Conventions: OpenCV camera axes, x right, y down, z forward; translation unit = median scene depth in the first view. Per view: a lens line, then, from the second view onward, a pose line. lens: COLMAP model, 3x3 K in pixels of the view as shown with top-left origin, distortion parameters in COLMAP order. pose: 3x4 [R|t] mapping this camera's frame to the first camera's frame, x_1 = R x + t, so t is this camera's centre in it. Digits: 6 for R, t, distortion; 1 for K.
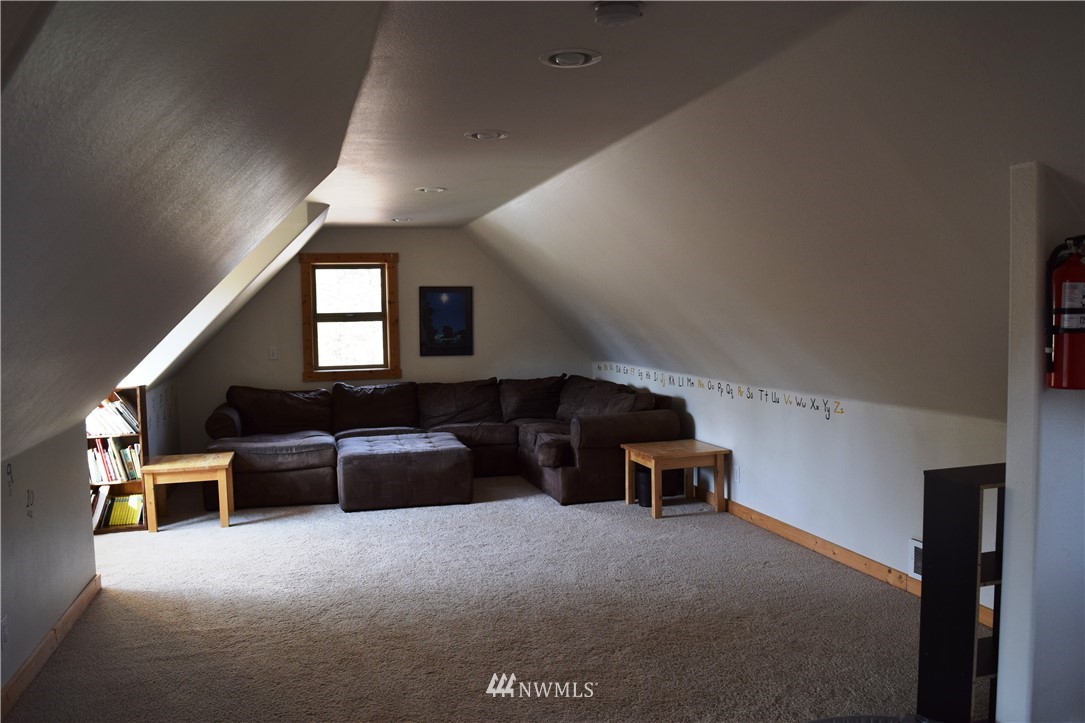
lens RADIAL K [[856.0, 0, 540.5], [0, 856.0, 360.7], [0, 0, 1]] dist [-0.094293, 0.019882]
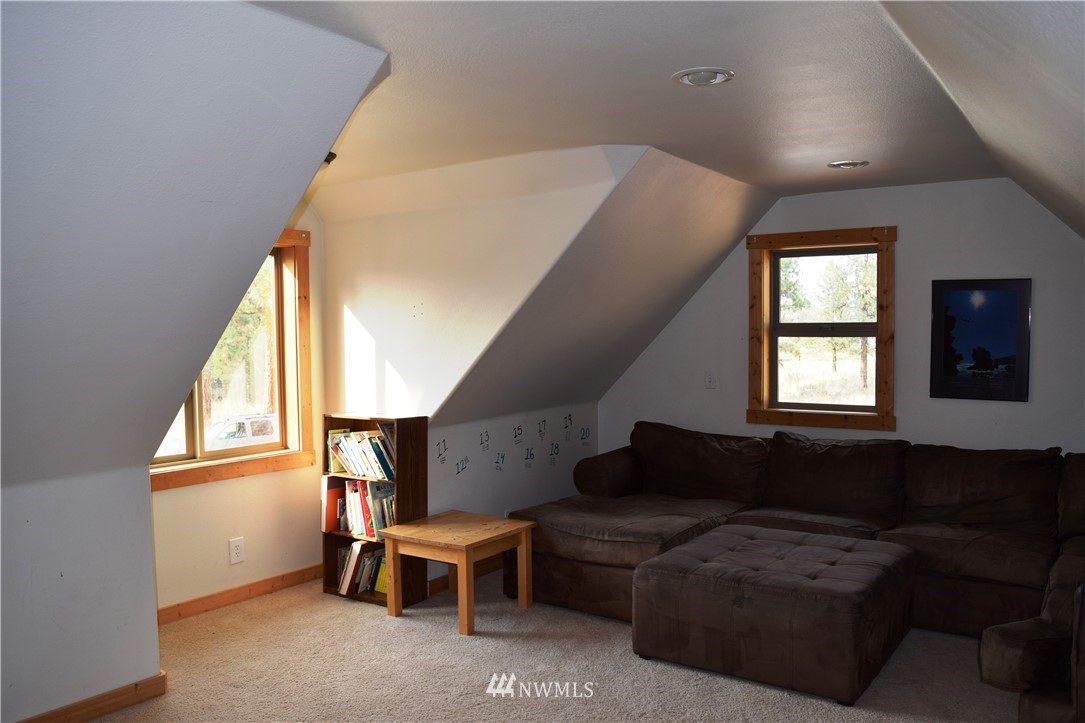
lens RADIAL K [[856.0, 0, 546.1], [0, 856.0, 364.4], [0, 0, 1]] dist [-0.094293, 0.019882]
pose [[0.650053, 0.044050, -0.758611, 0.128261], [-0.047662, 0.998716, 0.017151, -0.025952], [0.758392, 0.025008, 0.651318, 0.421508]]
